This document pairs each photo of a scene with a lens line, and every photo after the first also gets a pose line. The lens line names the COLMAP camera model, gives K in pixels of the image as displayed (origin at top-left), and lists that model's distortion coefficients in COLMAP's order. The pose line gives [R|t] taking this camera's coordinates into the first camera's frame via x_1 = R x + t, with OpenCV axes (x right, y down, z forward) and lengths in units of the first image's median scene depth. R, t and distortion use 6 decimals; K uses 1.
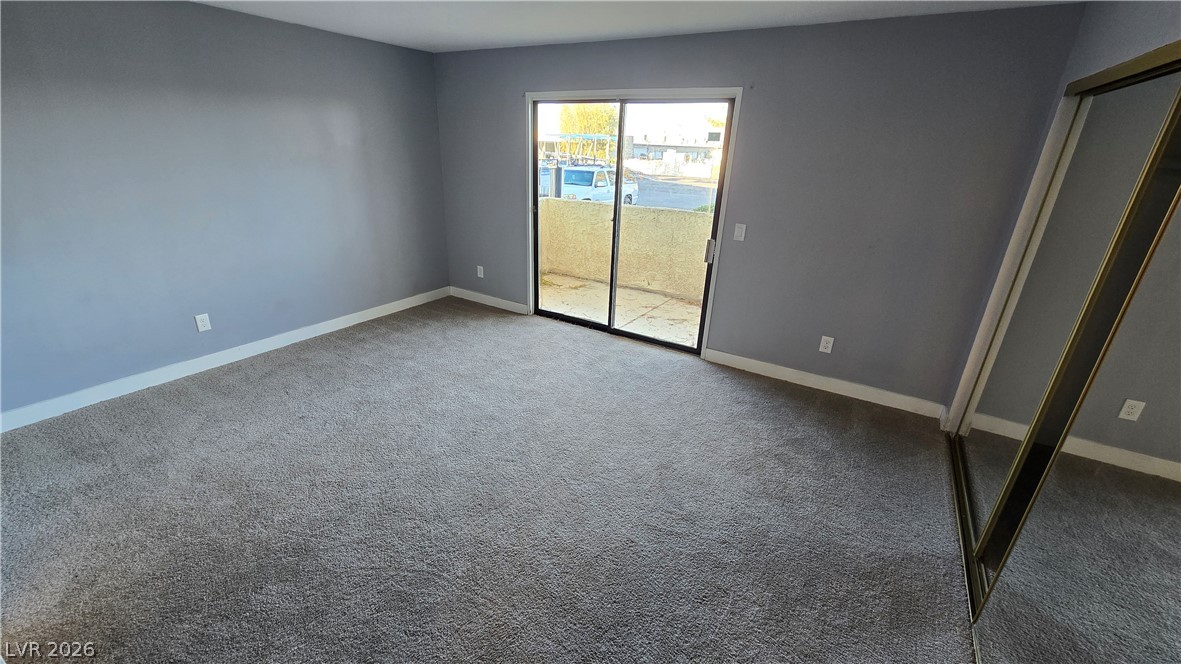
lens RADIAL K [[482.6, 0, 585.9], [0, 482.6, 337.0], [0, 0, 1]] dist [0.000044, -0.000300]
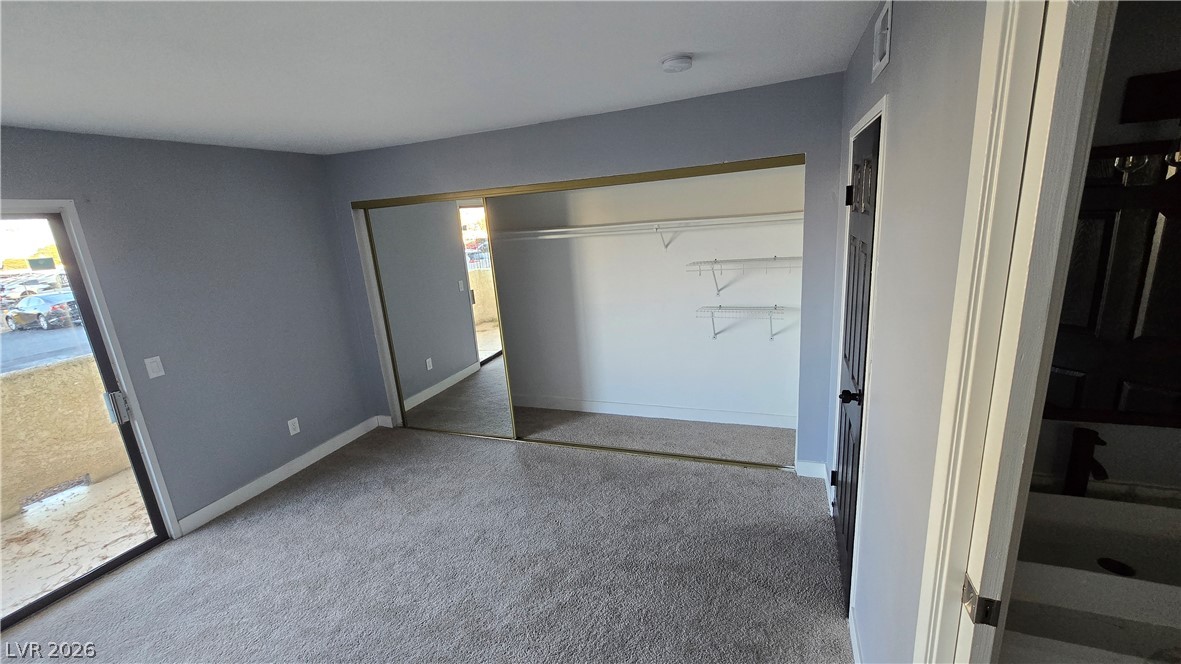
lens RADIAL K [[482.6, 0, 585.9], [0, 482.6, 337.0], [0, 0, 1]] dist [0.000044, -0.000300]
pose [[-0.123392, -0.272335, 0.954258, -0.534011], [0.457806, 0.837542, 0.298223, -0.171693], [-0.880448, 0.473664, 0.021330, 0.334659]]
